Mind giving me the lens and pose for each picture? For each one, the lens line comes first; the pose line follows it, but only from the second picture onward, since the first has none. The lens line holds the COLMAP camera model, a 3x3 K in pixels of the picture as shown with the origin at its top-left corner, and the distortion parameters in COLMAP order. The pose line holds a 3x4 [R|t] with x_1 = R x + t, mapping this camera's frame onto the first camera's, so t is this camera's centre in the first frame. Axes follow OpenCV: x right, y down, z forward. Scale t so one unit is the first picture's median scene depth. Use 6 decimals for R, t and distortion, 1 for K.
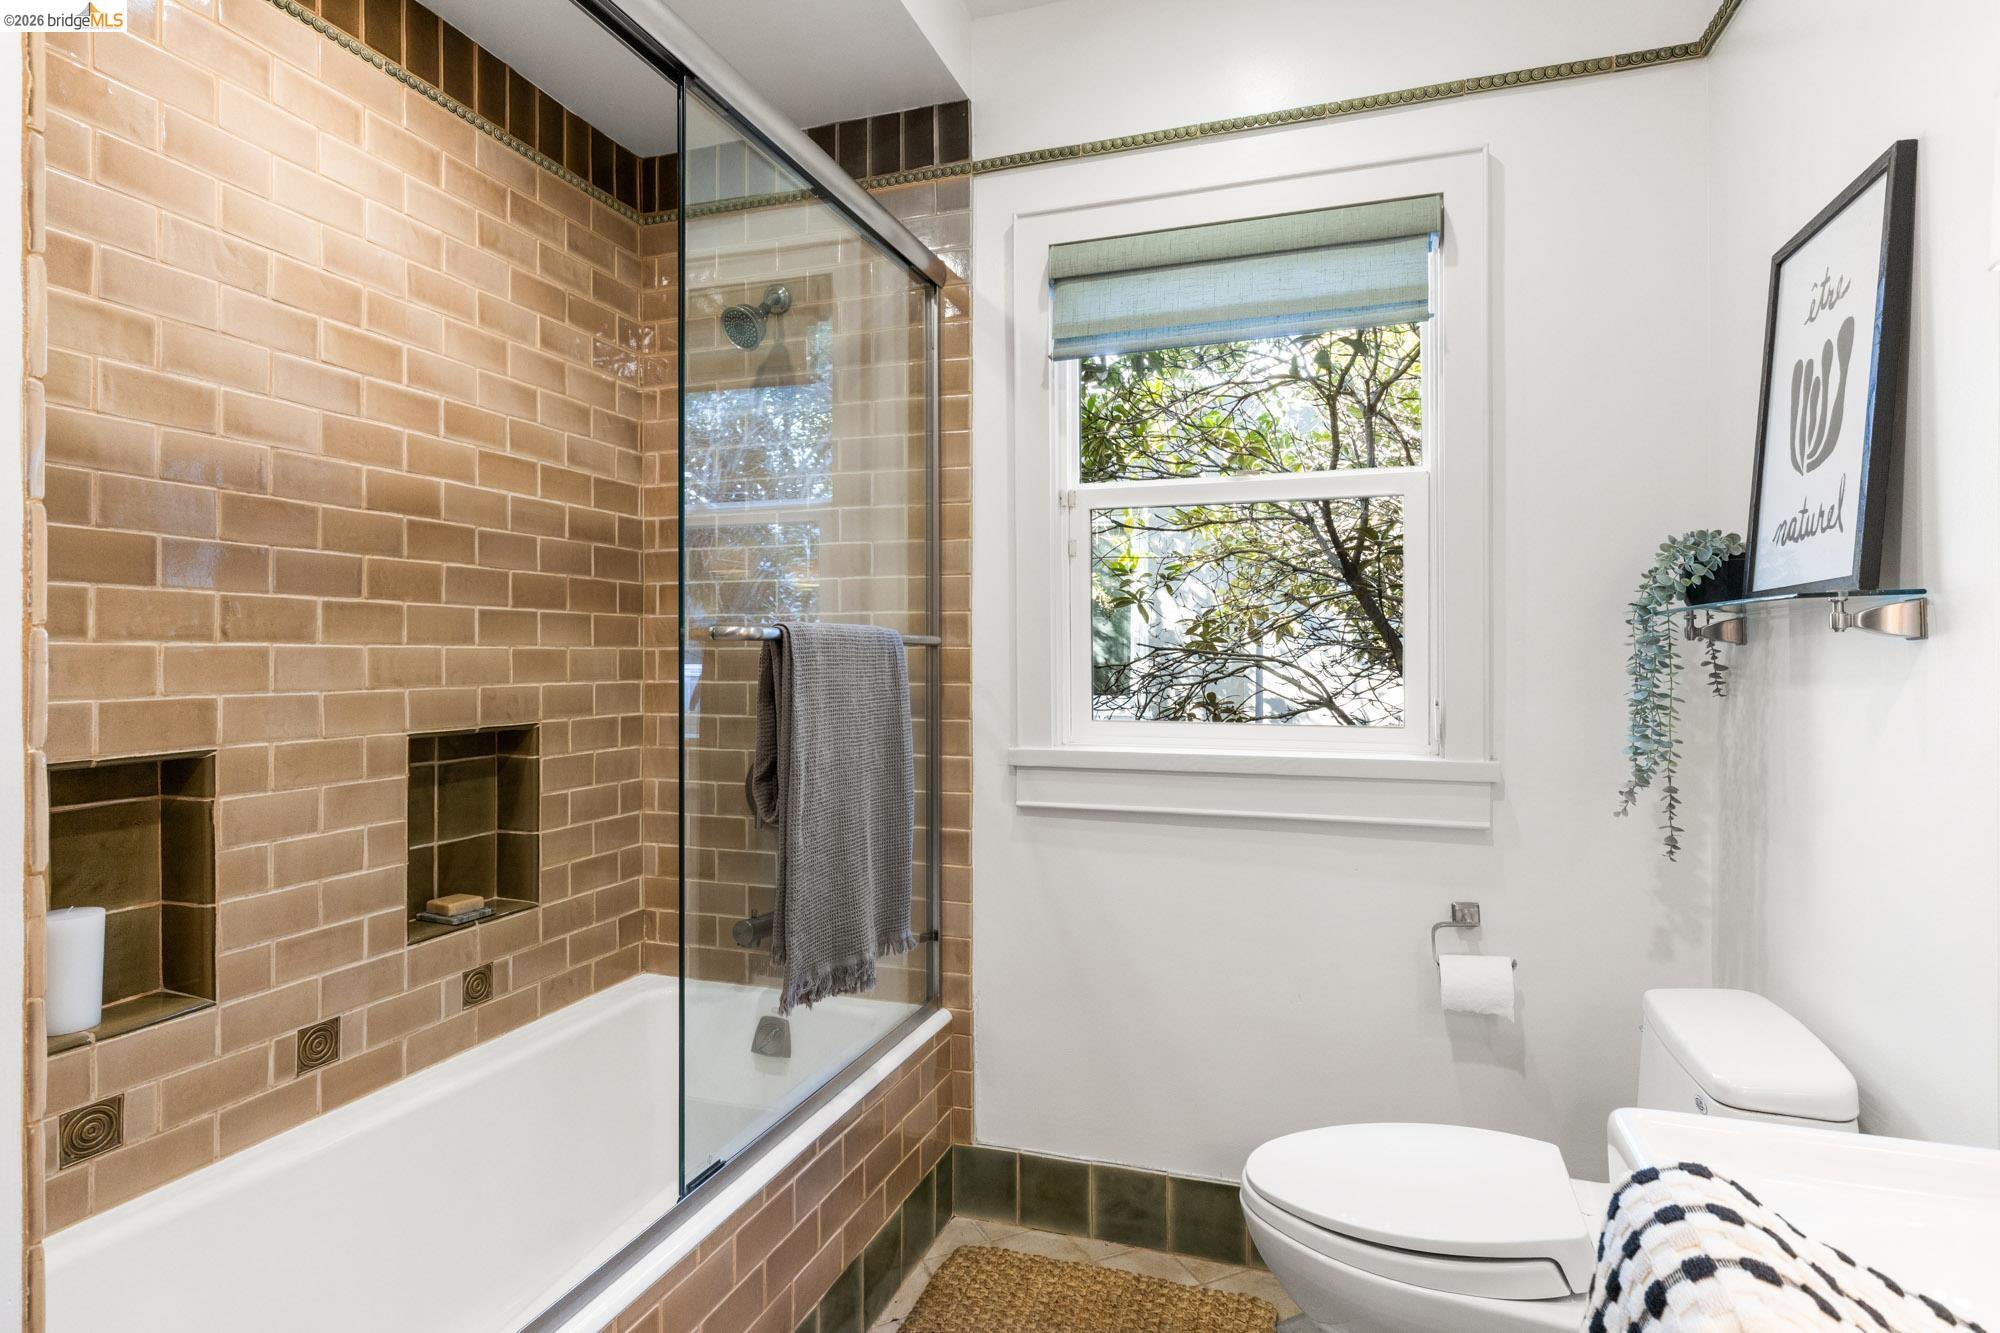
lens RADIAL K [[1043.3, 0, 998.0], [0, 1043.3, 647.7], [0, 0, 1]] dist [0.000097, -0.000008]
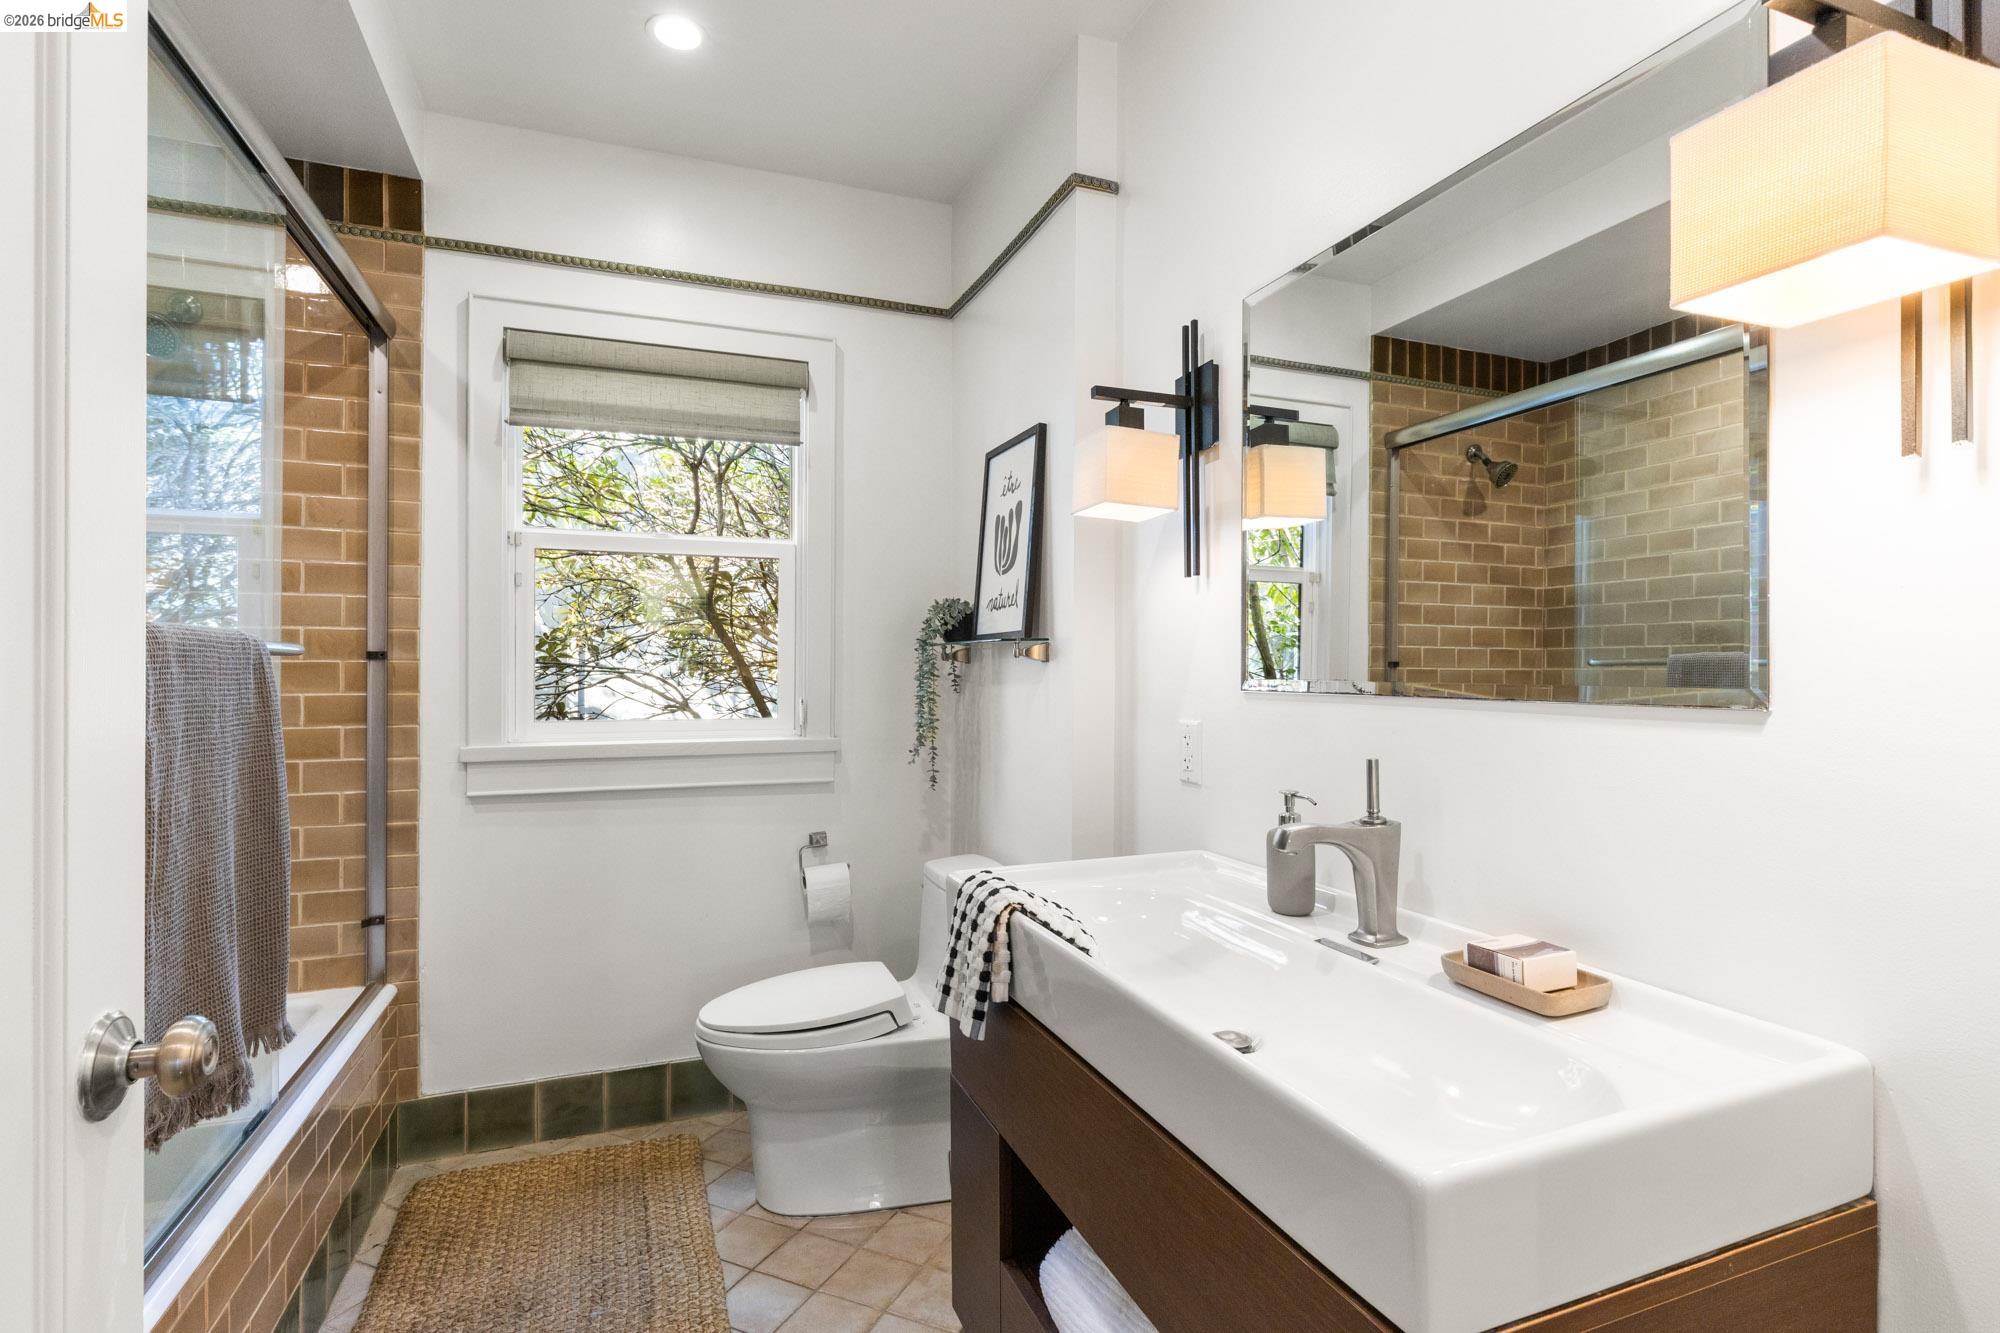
lens RADIAL K [[980.4, 0, 1006.4], [0, 980.4, 668.4], [0, 0, 1]] dist [-0.000143, -0.000443]
pose [[0.765809, 0.002695, 0.643062, -0.247355], [-0.006720, 0.999970, 0.003813, -0.001264], [-0.643032, -0.007241, 0.765805, -0.254557]]
